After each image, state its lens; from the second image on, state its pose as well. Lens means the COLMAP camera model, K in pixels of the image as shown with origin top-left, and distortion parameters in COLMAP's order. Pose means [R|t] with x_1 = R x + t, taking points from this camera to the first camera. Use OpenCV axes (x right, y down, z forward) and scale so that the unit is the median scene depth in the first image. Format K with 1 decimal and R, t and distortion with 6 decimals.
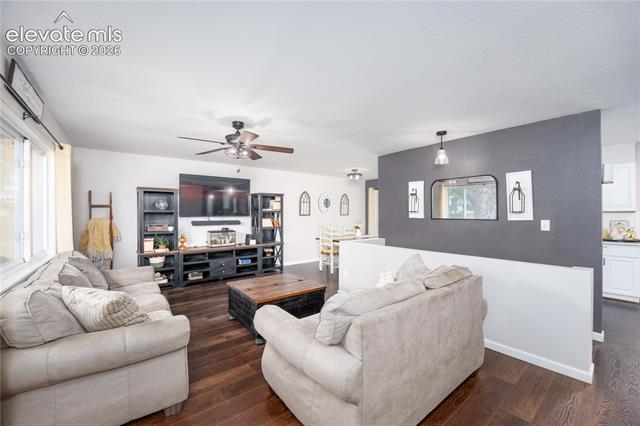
lens RADIAL K [[258.8, 0, 320.0], [0, 258.8, 213.0], [0, 0, 1]] dist [-0.000654, -0.000037]
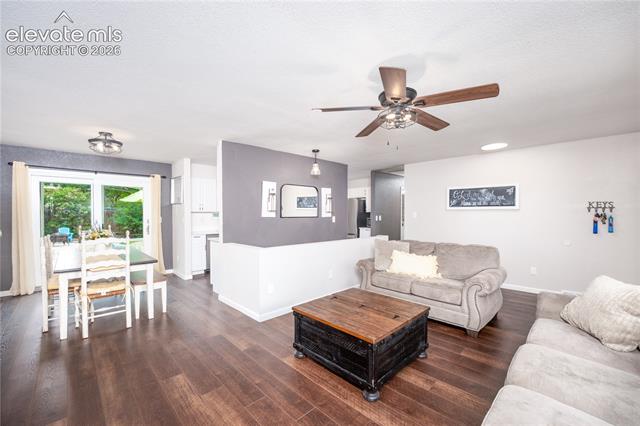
lens RADIAL K [[272.6, 0, 302.1], [0, 272.6, 218.6], [0, 0, 1]] dist [-0.000031, -0.000022]
pose [[-0.069240, -0.022291, 0.997351, -0.906834], [-0.003447, 0.999750, 0.022105, 0.001201], [-0.997594, -0.001907, -0.069299, 1.175375]]
